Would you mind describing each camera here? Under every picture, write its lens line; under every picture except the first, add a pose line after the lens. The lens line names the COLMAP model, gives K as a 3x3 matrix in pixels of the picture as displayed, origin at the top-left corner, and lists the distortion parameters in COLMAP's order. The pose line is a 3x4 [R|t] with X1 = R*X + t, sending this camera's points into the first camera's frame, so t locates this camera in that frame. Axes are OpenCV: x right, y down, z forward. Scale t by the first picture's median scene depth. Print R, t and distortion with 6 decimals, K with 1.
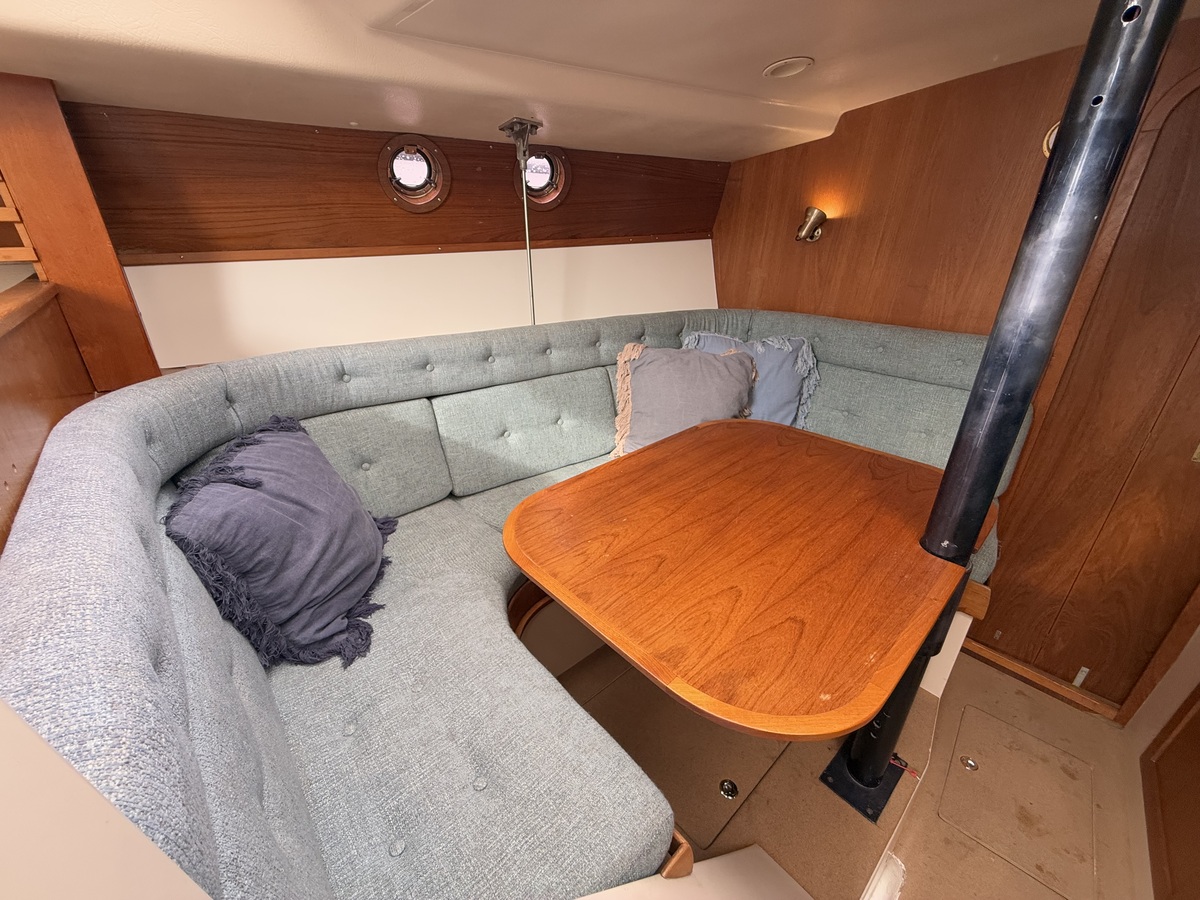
lens RADIAL K [[477.4, 0, 595.0], [0, 477.4, 450.8], [0, 0, 1]] dist [0.000056, 0.000167]
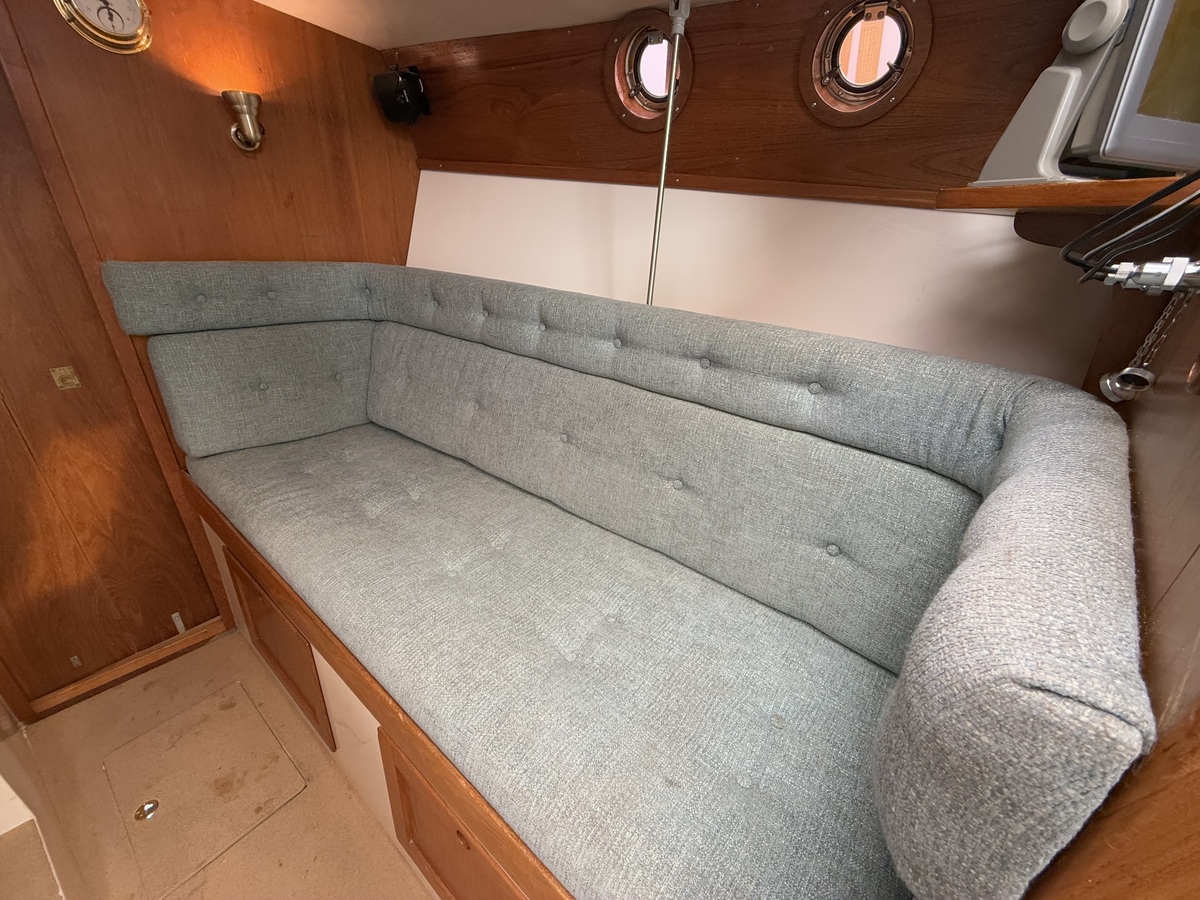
lens RADIAL K [[477.4, 0, 595.0], [0, 477.4, 450.8], [0, 0, 1]] dist [0.000056, 0.000167]
pose [[-0.079263, -0.439605, 0.894687, 0.343287], [0.358220, 0.824999, 0.437099, 0.094492], [-0.930267, 0.355141, 0.092083, 0.012359]]
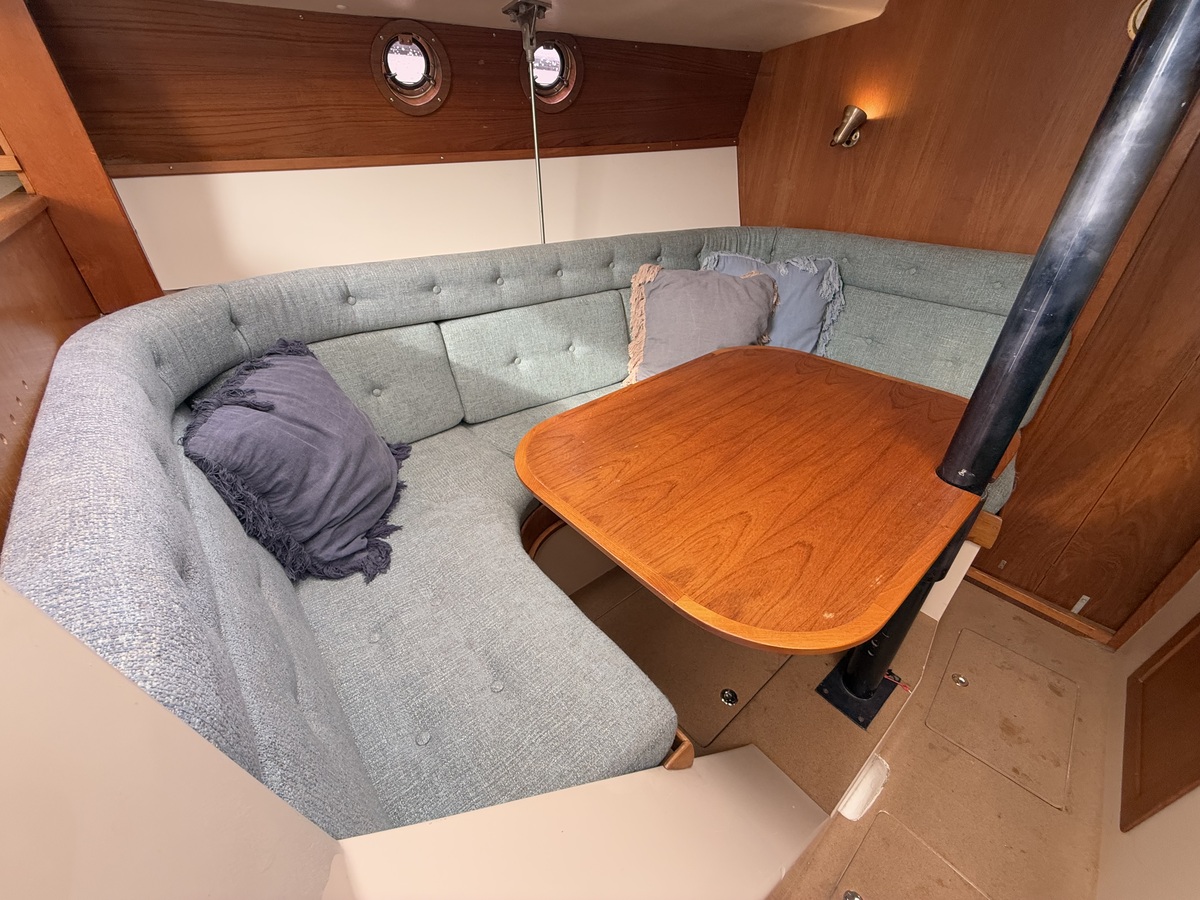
lens RADIAL K [[477.4, 0, 595.0], [0, 477.4, 450.8], [0, 0, 1]] dist [0.000056, 0.000167]
pose [[0.999654, 0.009047, -0.024718, 0.000735], [-0.005464, 0.989947, 0.141335, 0.011909], [0.025748, -0.141151, 0.989653, 0.010783]]
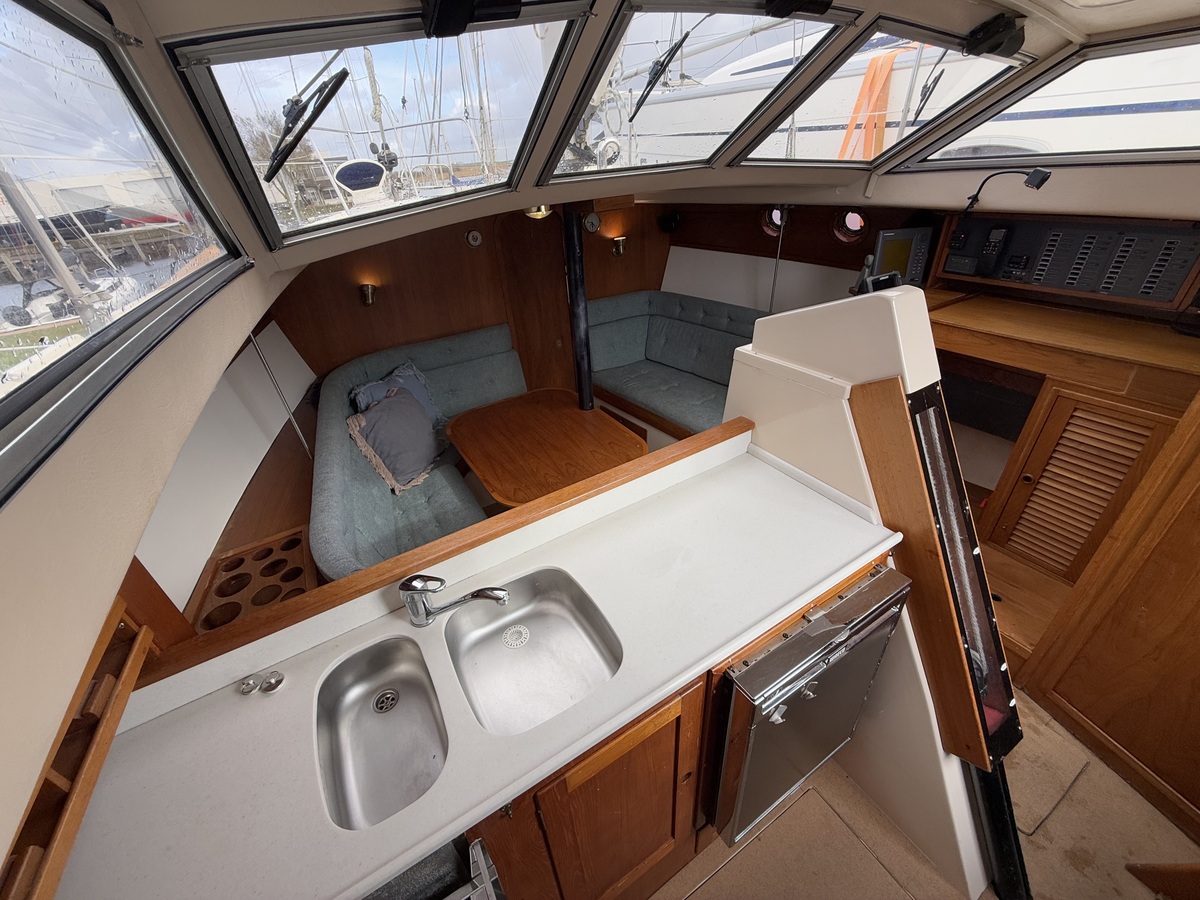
lens RADIAL K [[477.4, 0, 595.0], [0, 477.4, 450.8], [0, 0, 1]] dist [0.000056, 0.000167]
pose [[0.180740, -0.526886, 0.830497, -1.384965], [0.459660, 0.791762, 0.402276, -0.561497], [-0.869509, 0.309038, 0.385291, -0.038478]]
